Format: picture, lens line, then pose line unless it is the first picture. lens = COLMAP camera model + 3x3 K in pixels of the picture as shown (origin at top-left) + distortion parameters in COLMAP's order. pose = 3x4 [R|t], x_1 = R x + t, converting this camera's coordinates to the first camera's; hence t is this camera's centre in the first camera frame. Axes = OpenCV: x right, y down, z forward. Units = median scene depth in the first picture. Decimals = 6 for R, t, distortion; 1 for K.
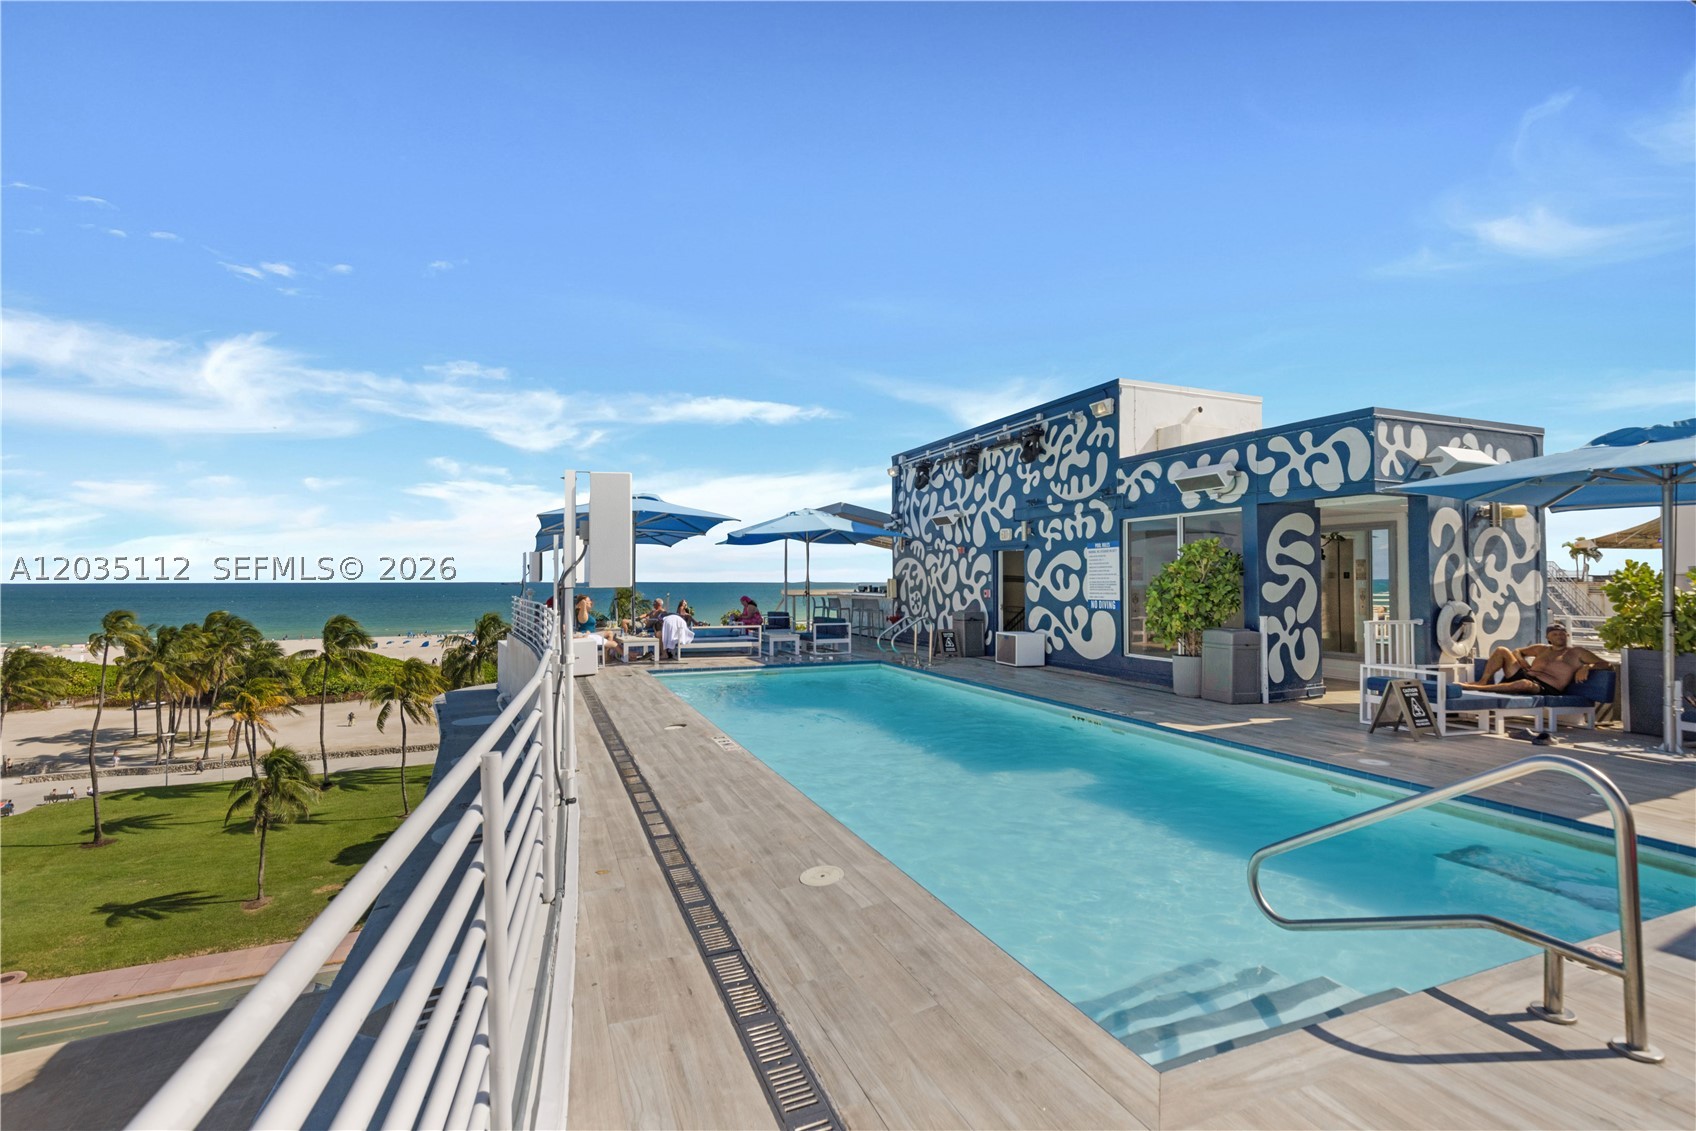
lens RADIAL K [[788.7, 0, 881.2], [0, 788.7, 563.8], [0, 0, 1]] dist [0.004366, 0.000710]
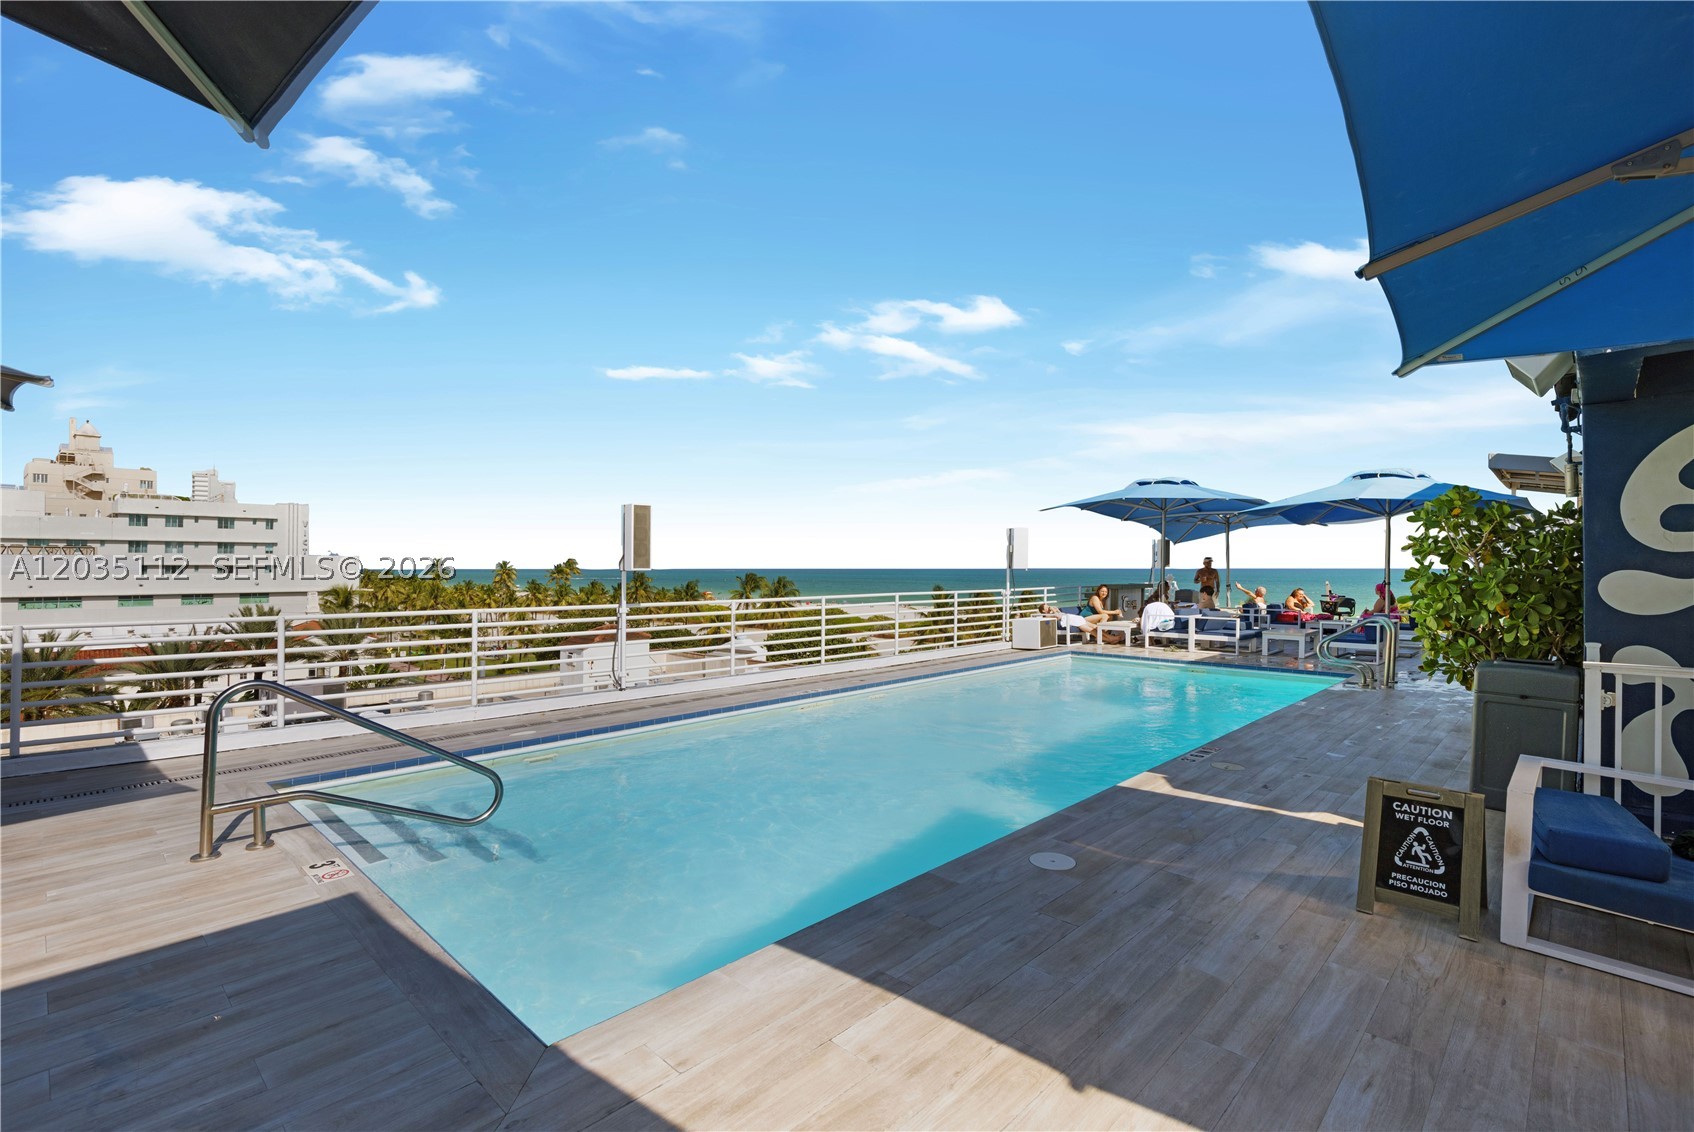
lens RADIAL K [[787.7, 0, 846.3], [0, 787.7, 561.9], [0, 0, 1]] dist [0.004366, 0.000710]
pose [[0.383806, -0.004400, -0.923403, 0.599228], [0.017539, 0.999843, 0.002525, 0.007031], [0.923247, -0.017165, 0.383823, 0.327798]]
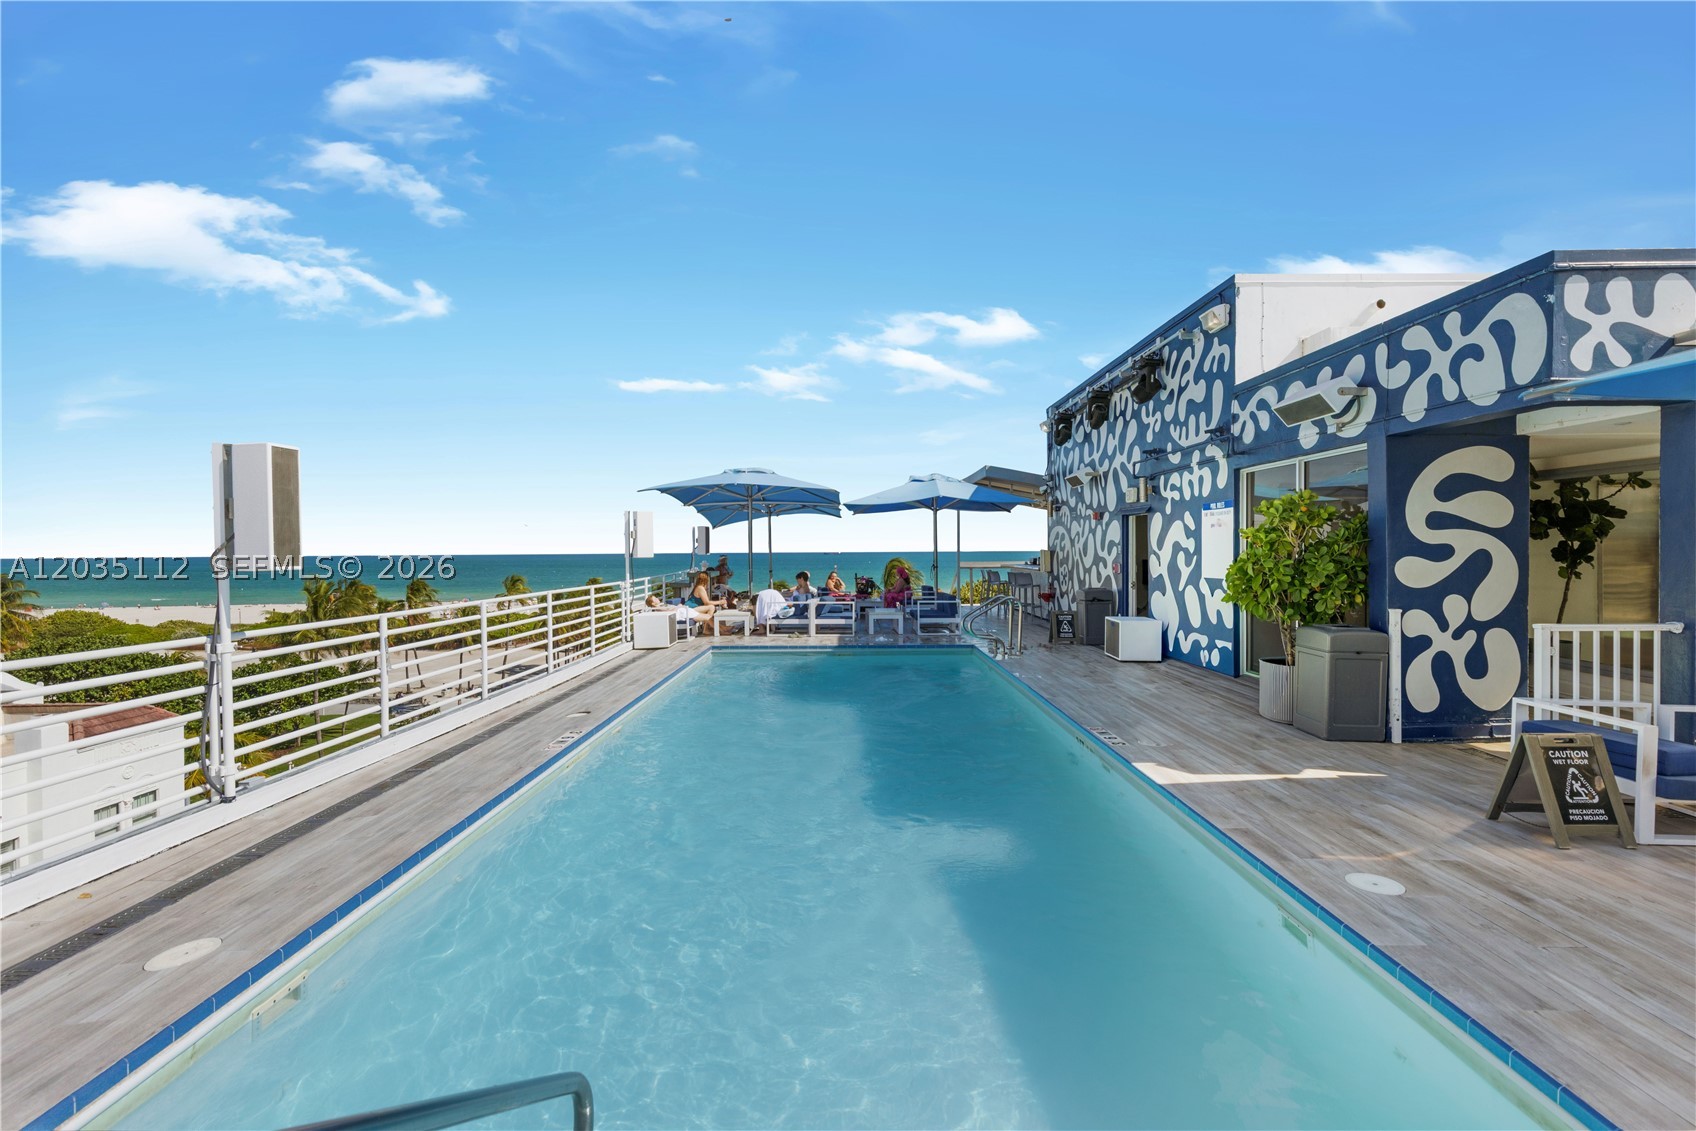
lens RADIAL K [[788.7, 0, 857.9], [0, 788.7, 563.2], [0, 0, 1]] dist [0.004366, 0.000710]
pose [[0.918712, 0.001950, -0.394924, 0.268173], [0.013103, 0.999287, 0.035416, -0.000105], [0.394711, -0.037712, 0.918031, 0.185136]]
